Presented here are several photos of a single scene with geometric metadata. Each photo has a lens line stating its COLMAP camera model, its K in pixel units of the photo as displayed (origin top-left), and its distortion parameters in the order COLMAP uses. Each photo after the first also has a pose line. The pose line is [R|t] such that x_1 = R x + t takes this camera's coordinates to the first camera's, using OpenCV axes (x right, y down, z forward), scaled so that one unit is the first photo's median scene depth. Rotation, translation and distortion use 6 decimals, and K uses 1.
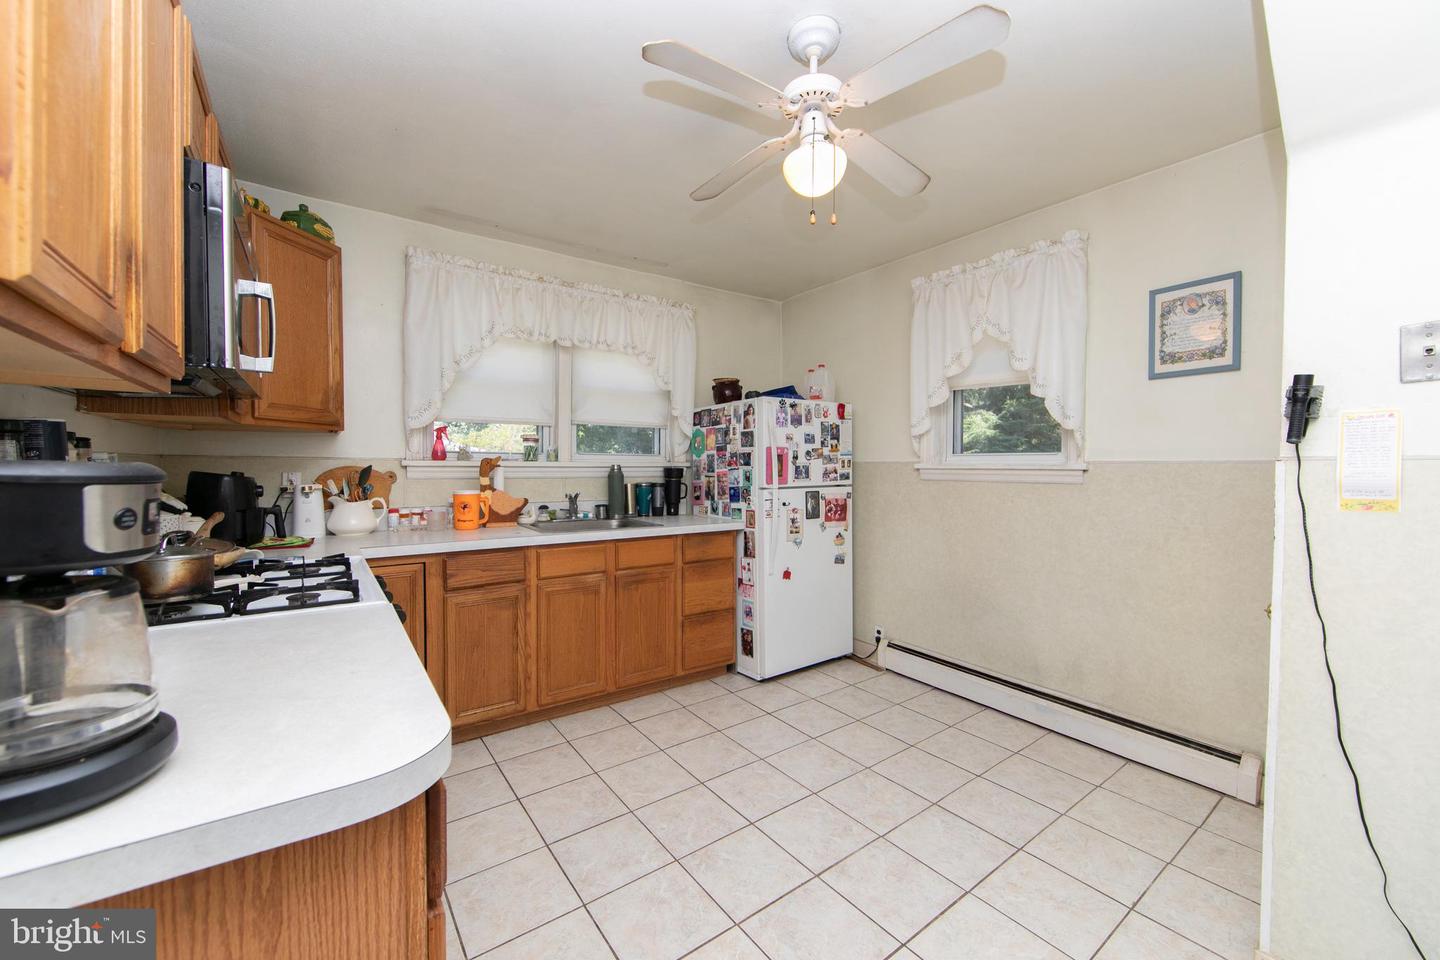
lens RADIAL K [[570.5, 0, 726.9], [0, 570.5, 477.7], [0, 0, 1]] dist [-0.000554, -0.000156]
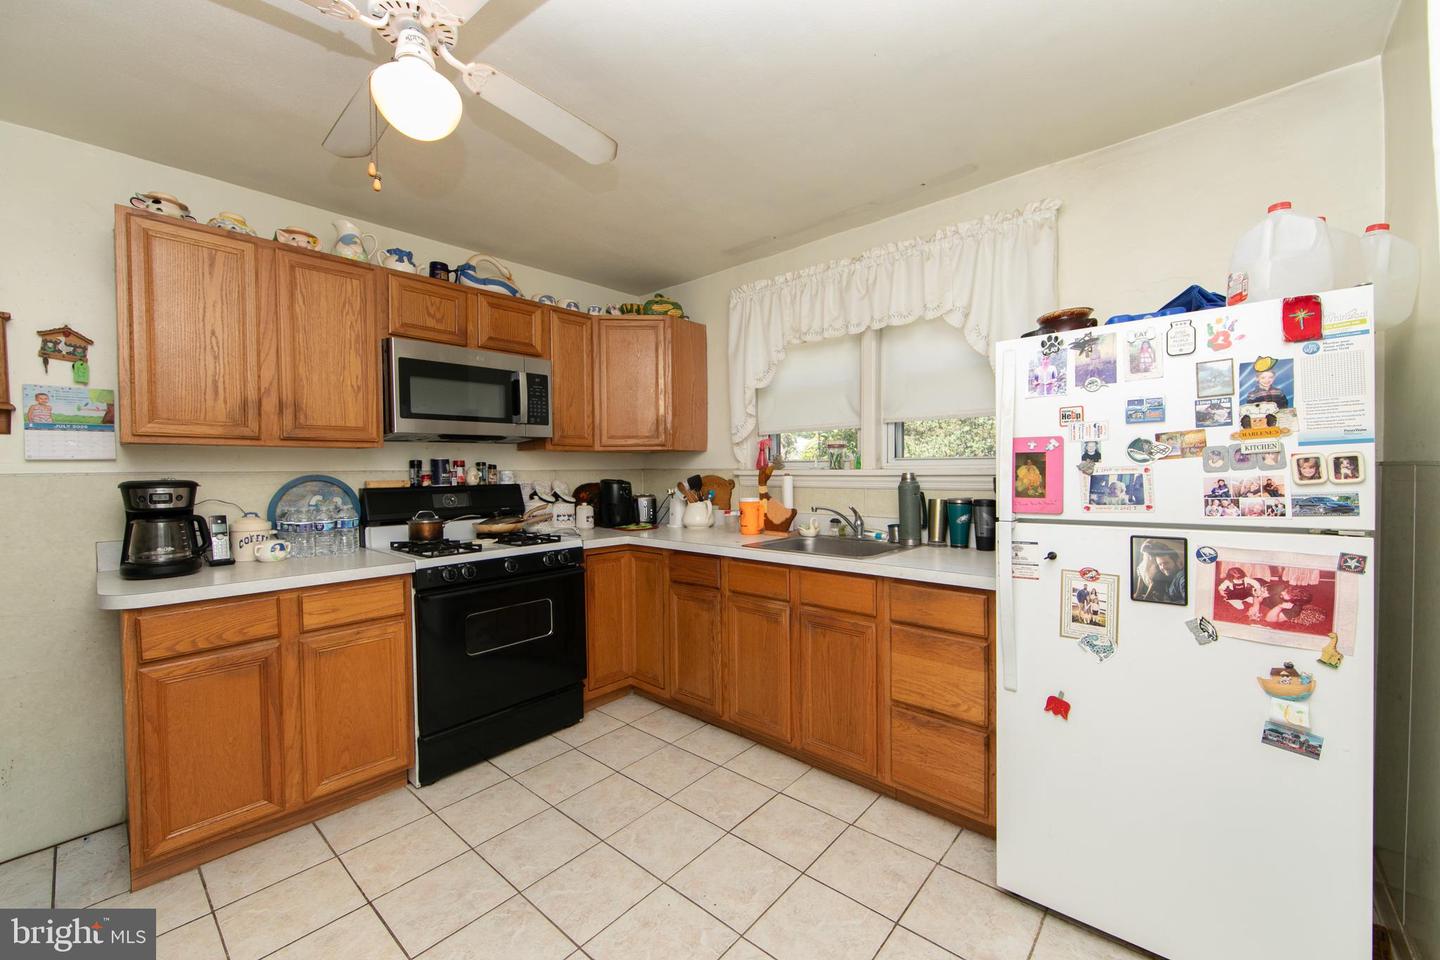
lens RADIAL K [[570.5, 0, 726.9], [0, 570.5, 477.7], [0, 0, 1]] dist [-0.000554, -0.000156]
pose [[0.208989, 0.007157, -0.977892, 0.503027], [-0.011879, 0.999918, 0.004779, -0.017661], [0.977846, 0.010617, 0.209057, 0.624619]]
